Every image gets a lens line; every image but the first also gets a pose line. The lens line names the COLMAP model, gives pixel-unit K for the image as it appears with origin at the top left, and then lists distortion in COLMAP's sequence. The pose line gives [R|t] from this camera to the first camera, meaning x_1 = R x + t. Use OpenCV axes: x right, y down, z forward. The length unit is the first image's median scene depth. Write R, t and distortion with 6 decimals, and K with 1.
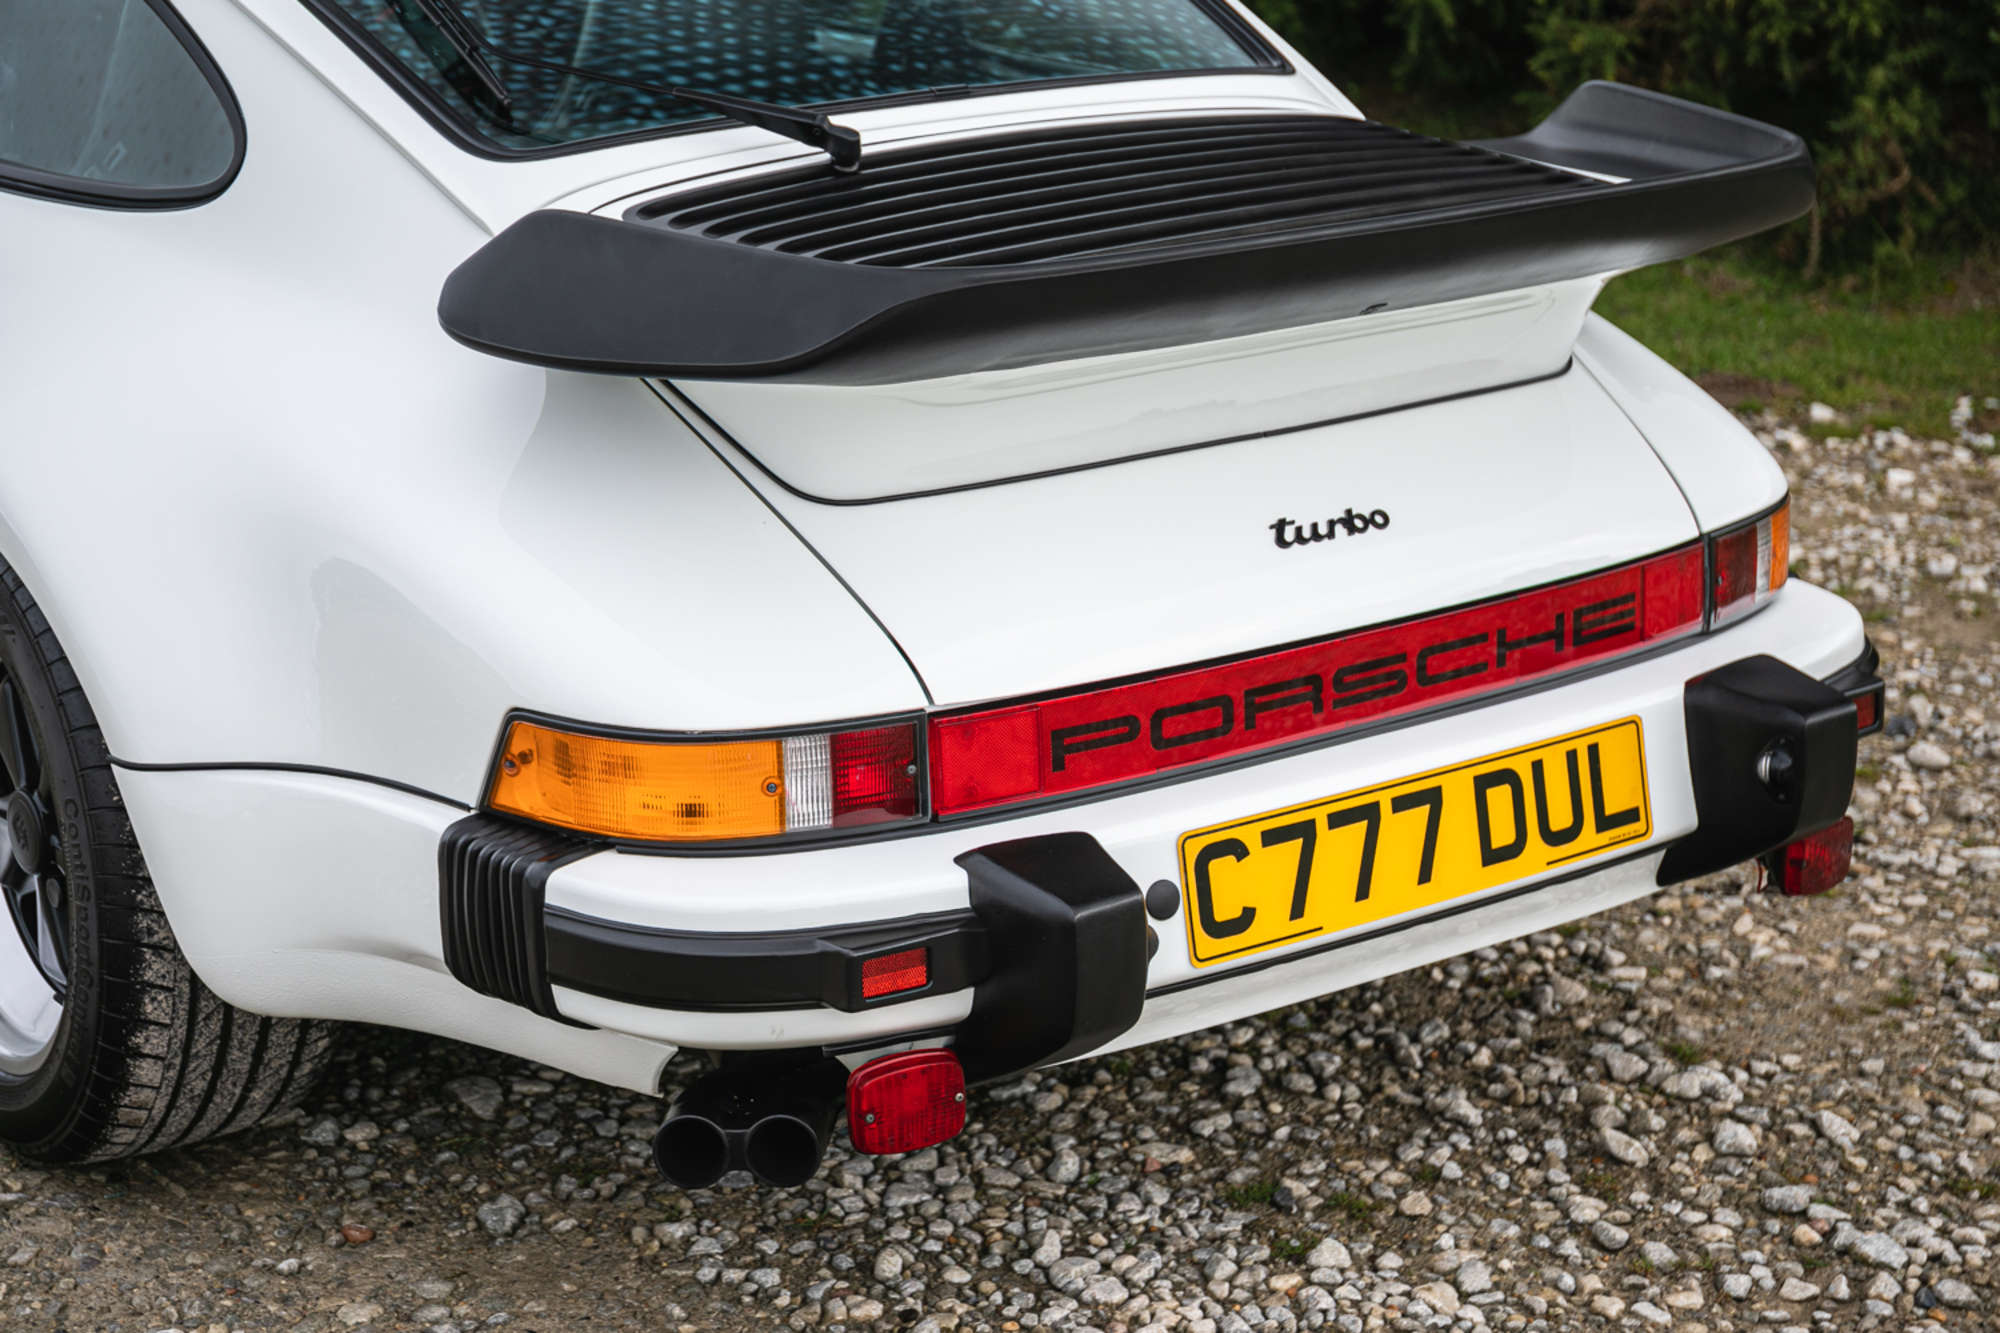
lens RADIAL K [[3628.0, 0, 1000.0], [0, 3628.0, 666.5], [0, 0, 1]] dist [0.074745, 0.294931]
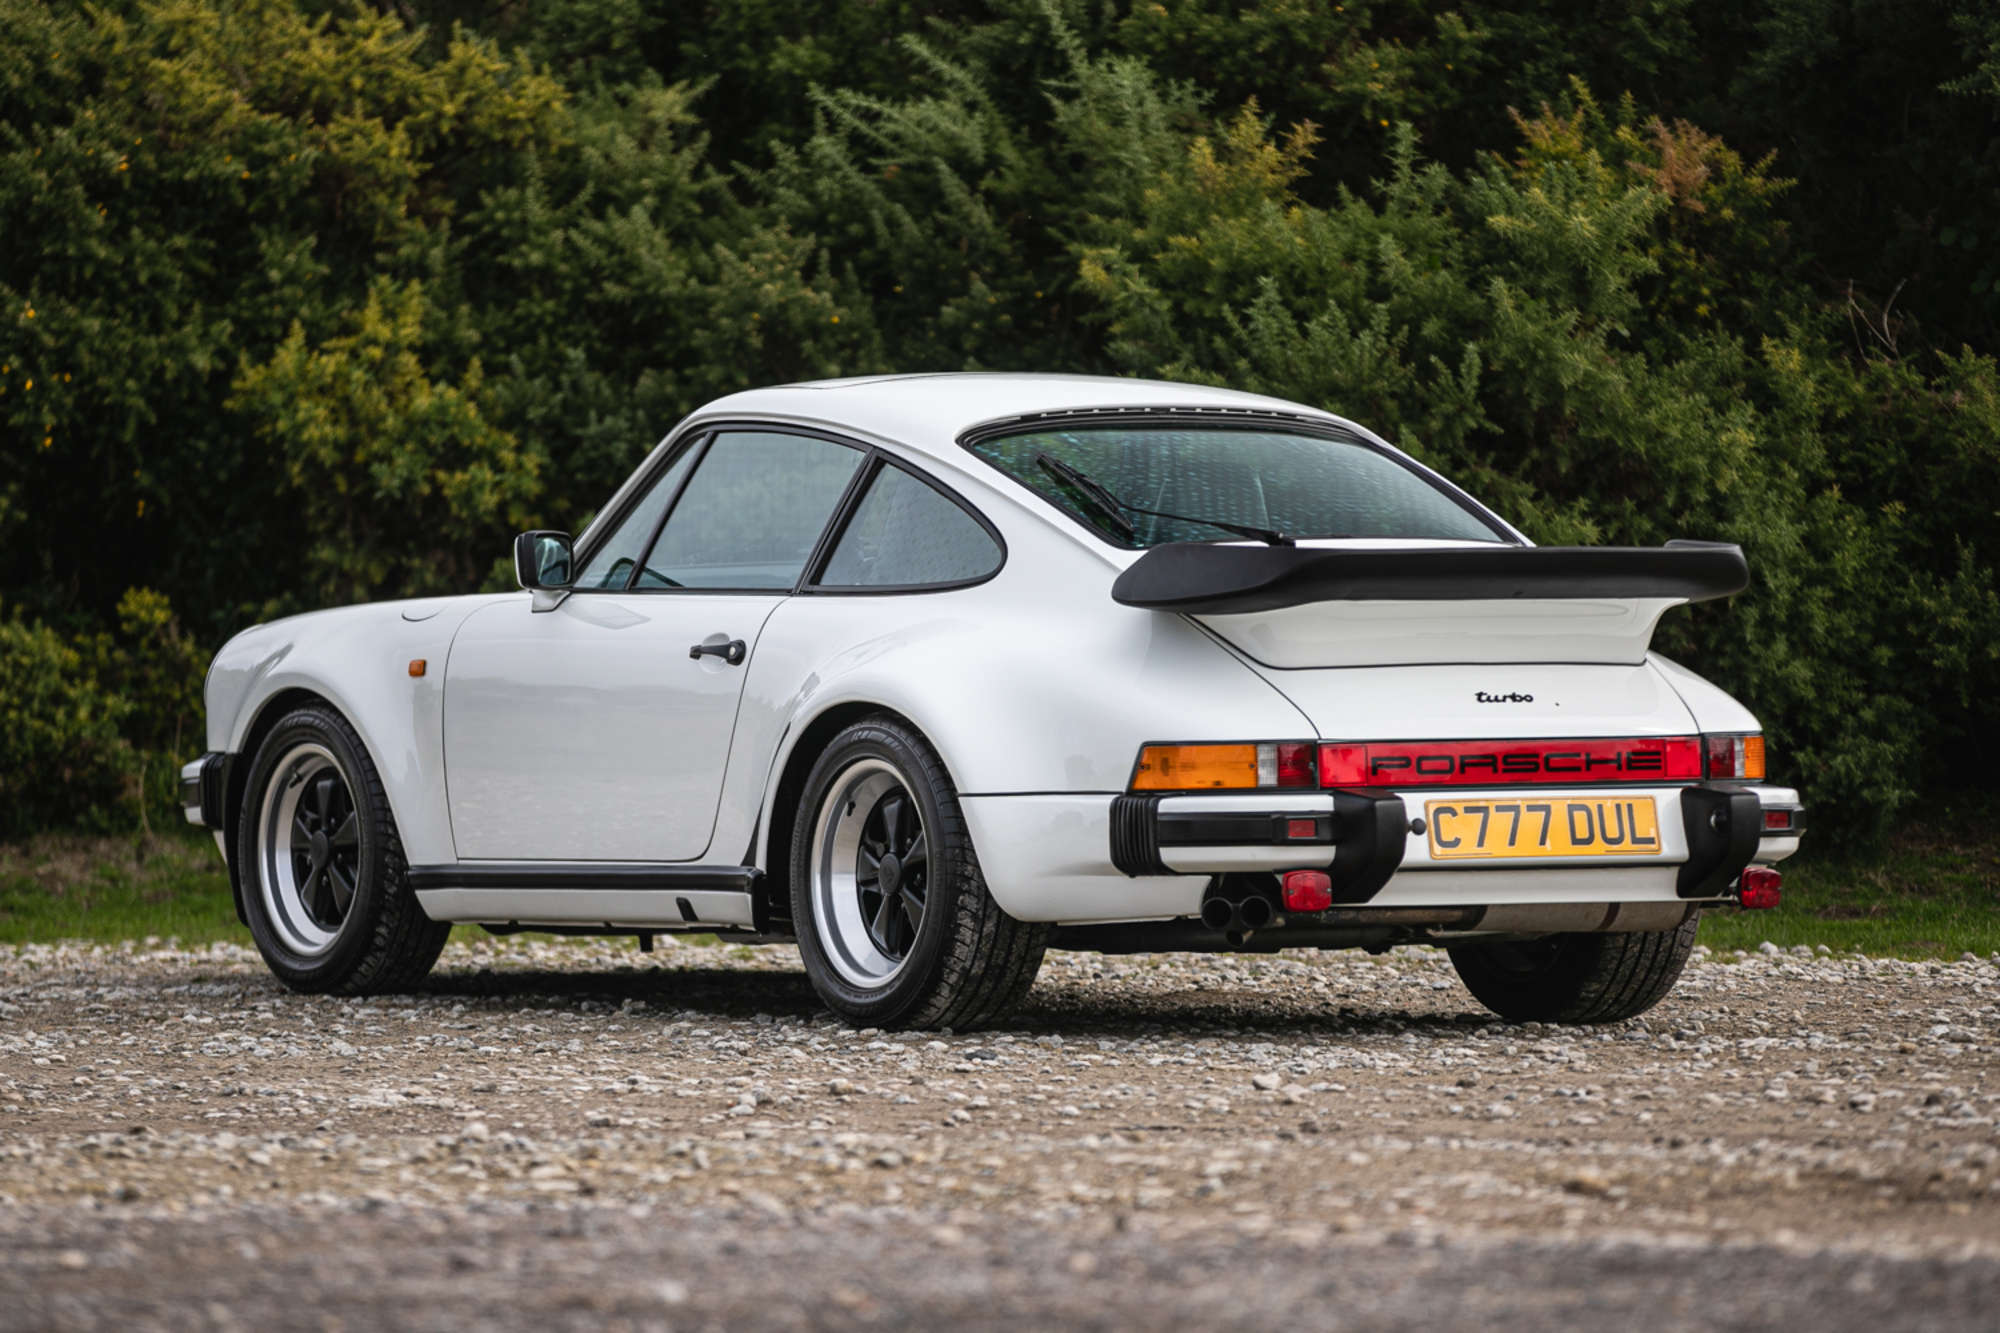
lens RADIAL K [[12286.2, 0, 1000.0], [0, 12286.2, 666.5], [0, 0, 1]] dist [1.864508, 3.091165]
pose [[0.997286, 0.000007, -0.073624, 0.327461], [-0.020942, 0.958720, -0.283580, 2.019173], [0.070583, 0.284353, 0.956118, -6.031849]]
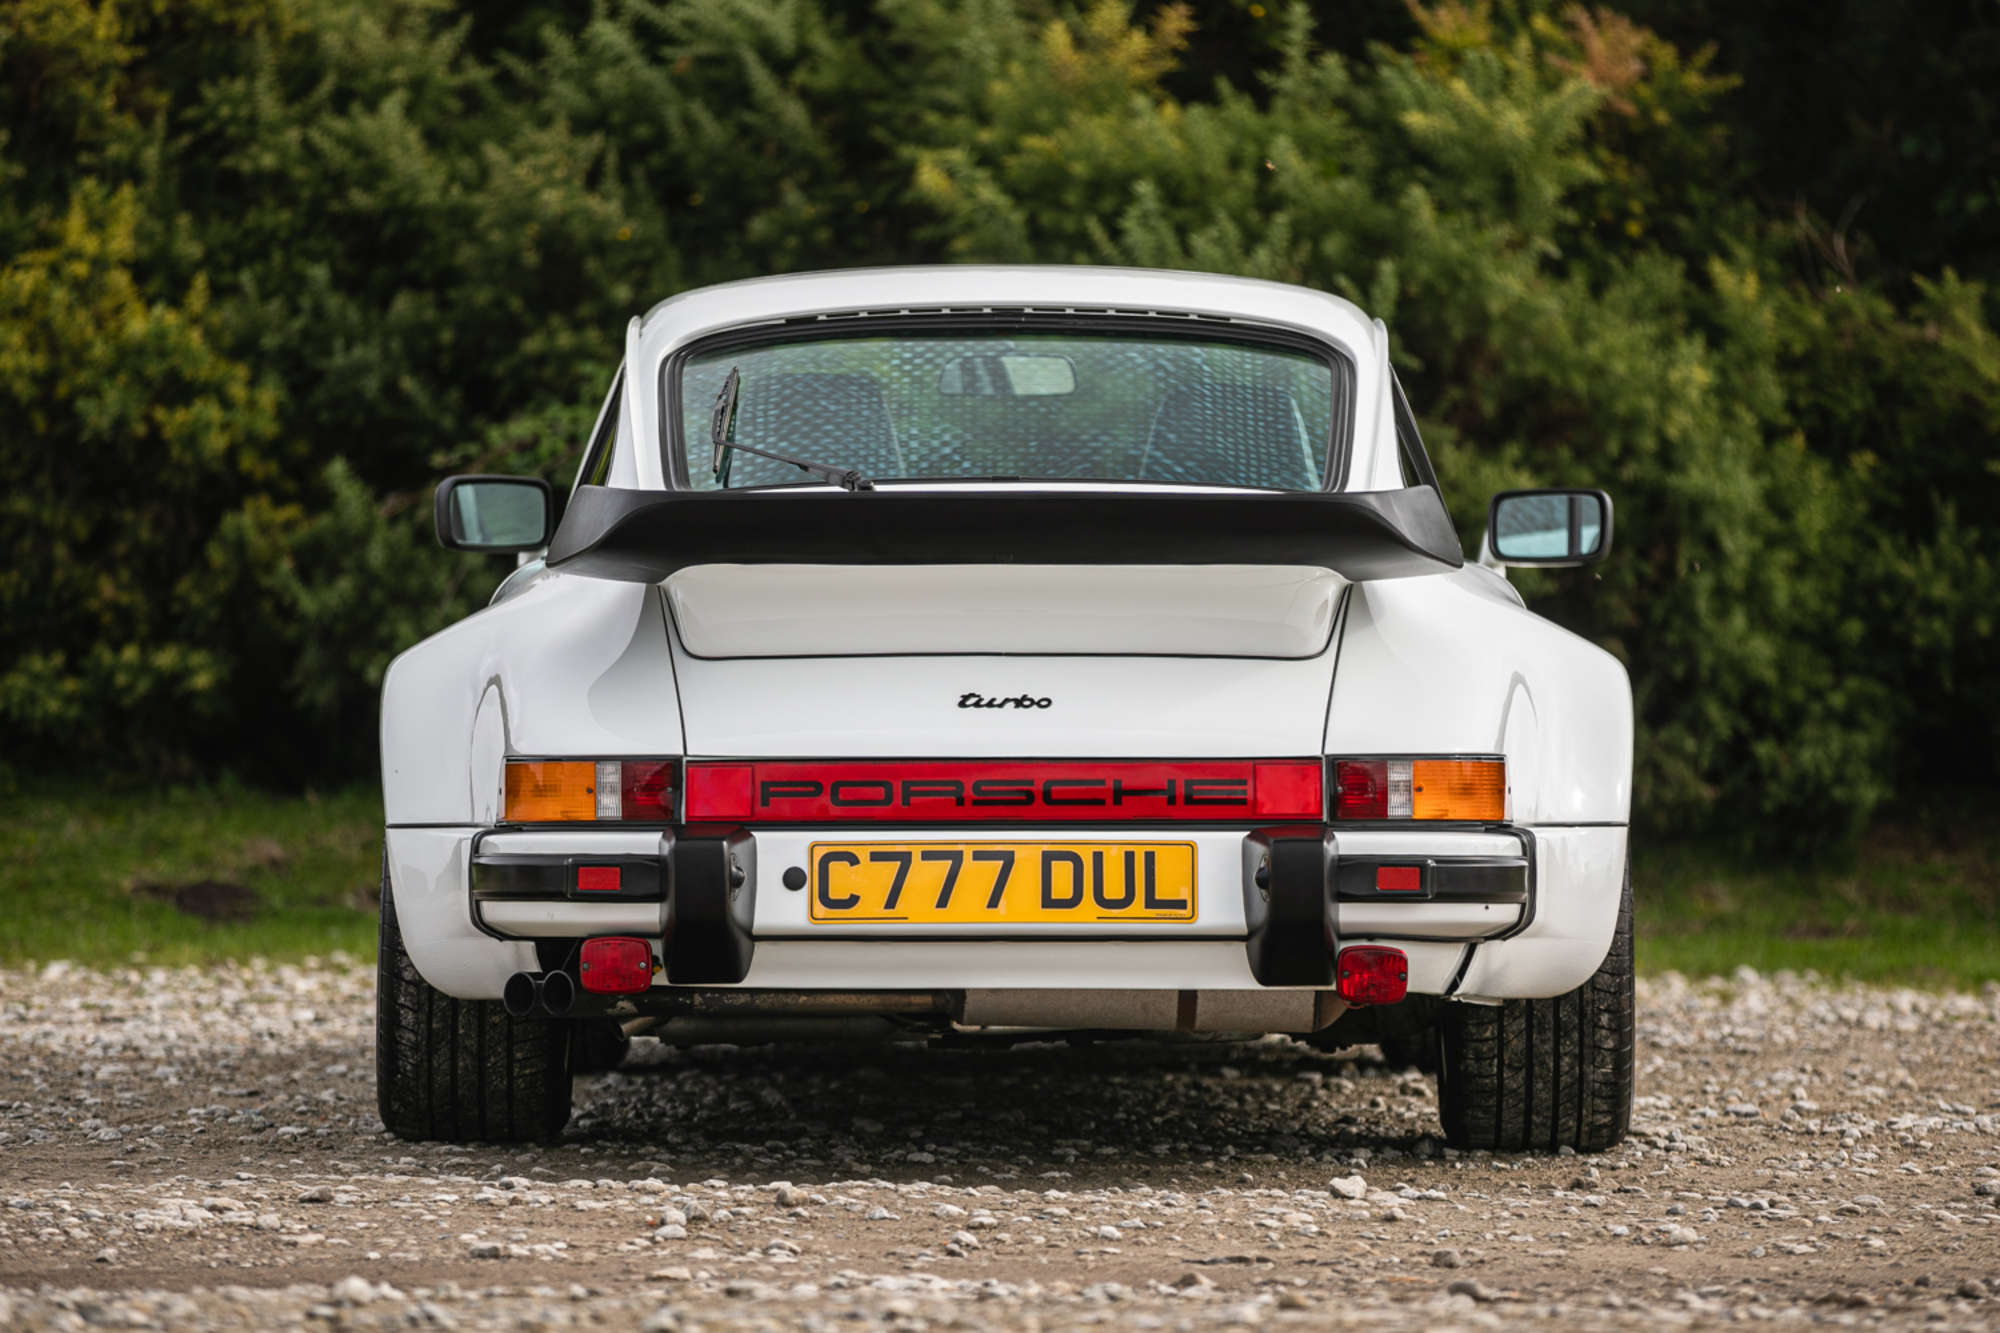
lens RADIAL K [[11094.2, 0, 1000.0], [0, 11094.2, 666.5], [0, 0, 1]] dist [1.601331, 2.224467]
pose [[0.999551, 0.003515, -0.029764, 0.041532], [-0.011790, 0.959153, -0.282644, 1.541976], [0.027555, 0.282868, 0.958763, -4.410045]]
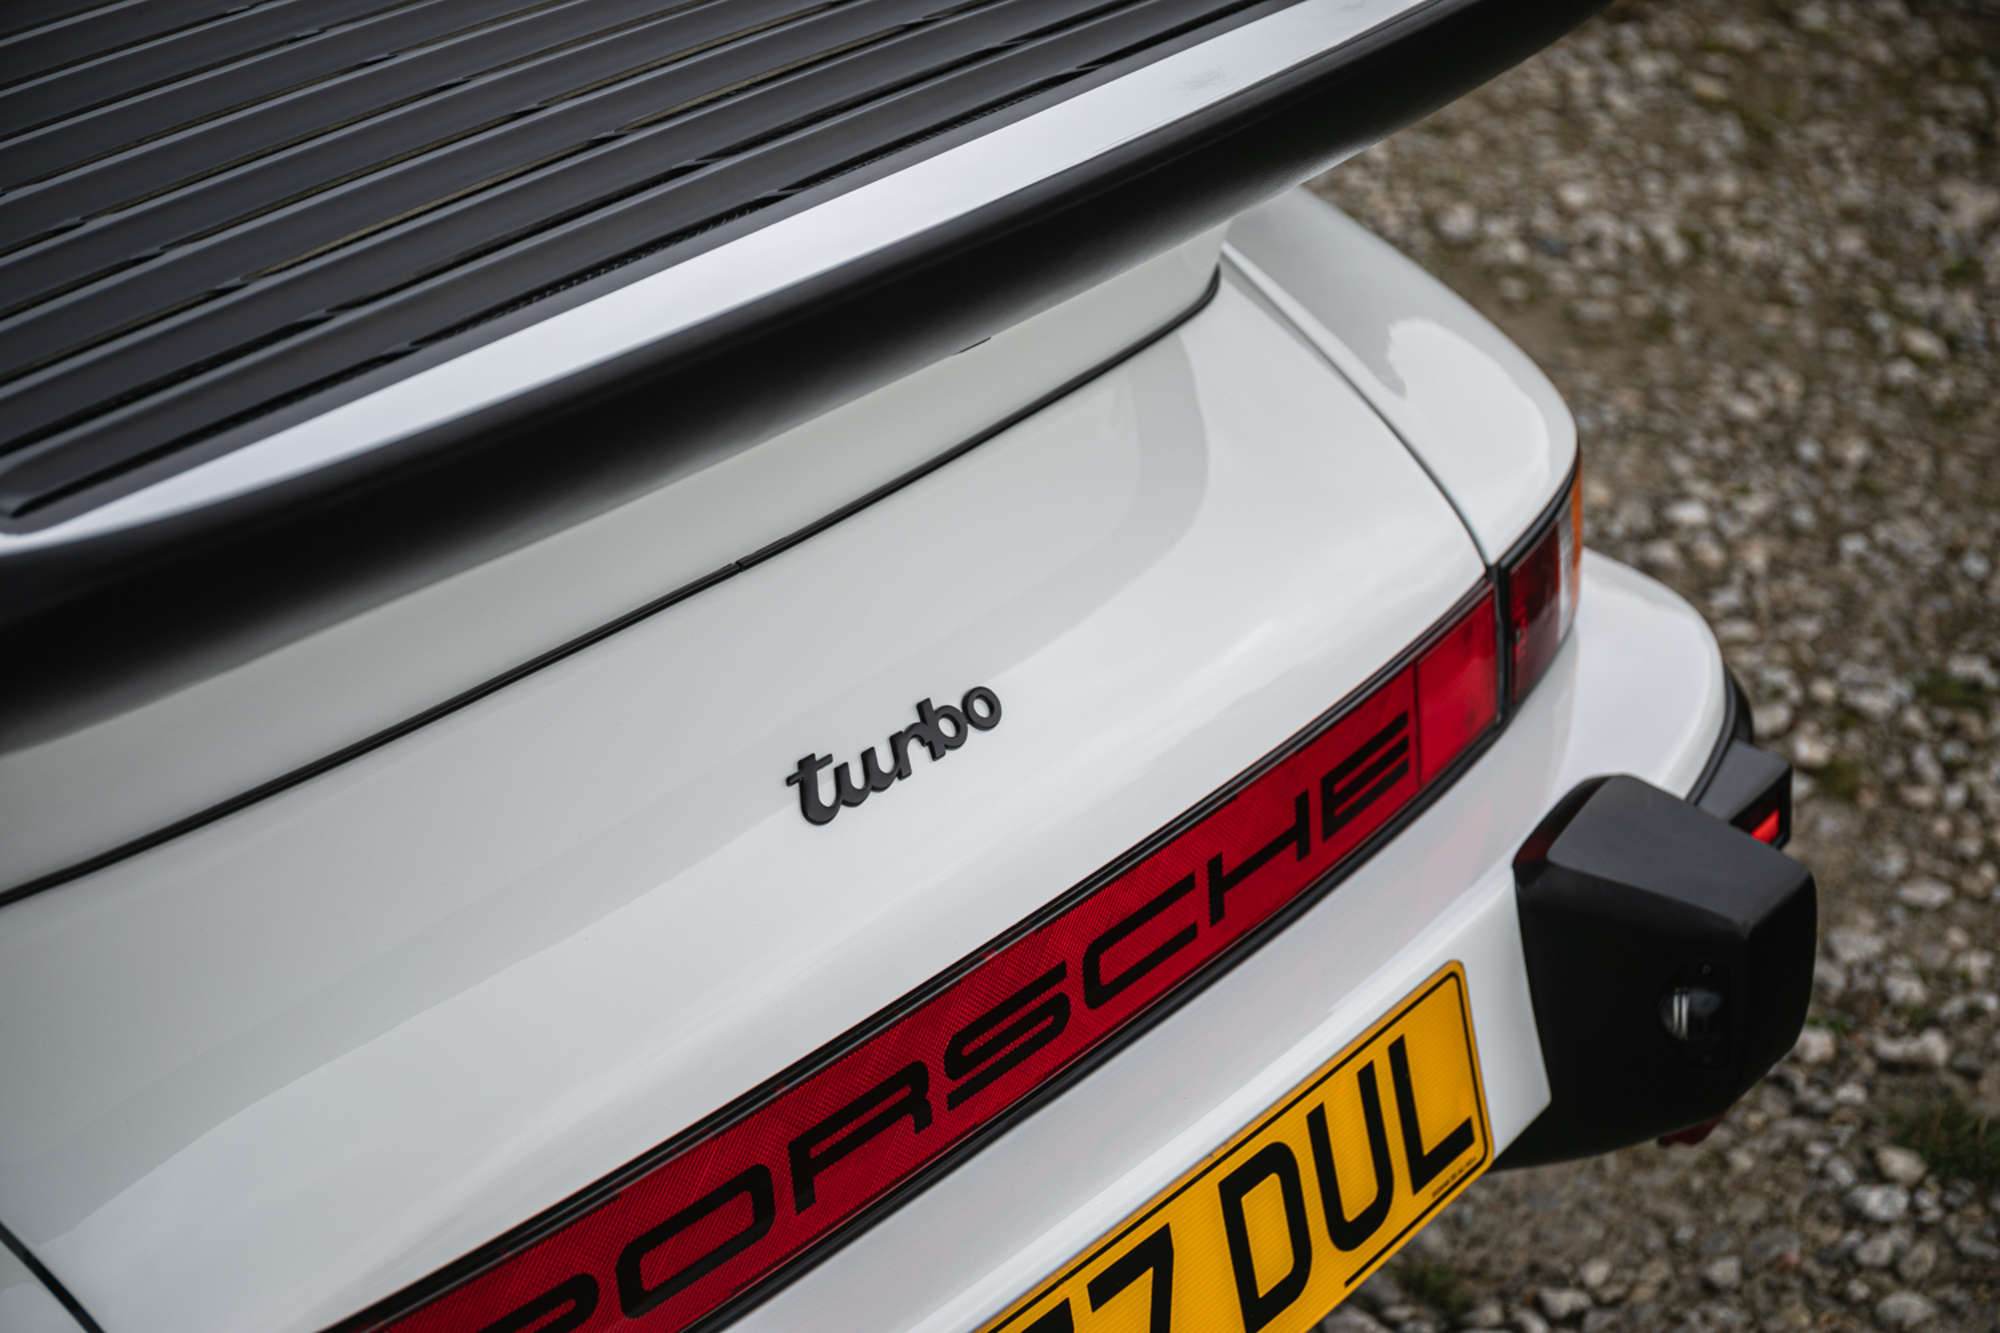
lens RADIAL K [[3647.7, 0, 1000.0], [0, 3647.7, 666.5], [0, 0, 1]] dist [0.115612, 0.104980]
pose [[0.969251, -0.138462, 0.203421, 0.002653], [0.104390, 0.979963, 0.169632, -0.130602], [-0.222832, -0.143181, 0.964285, 0.489668]]
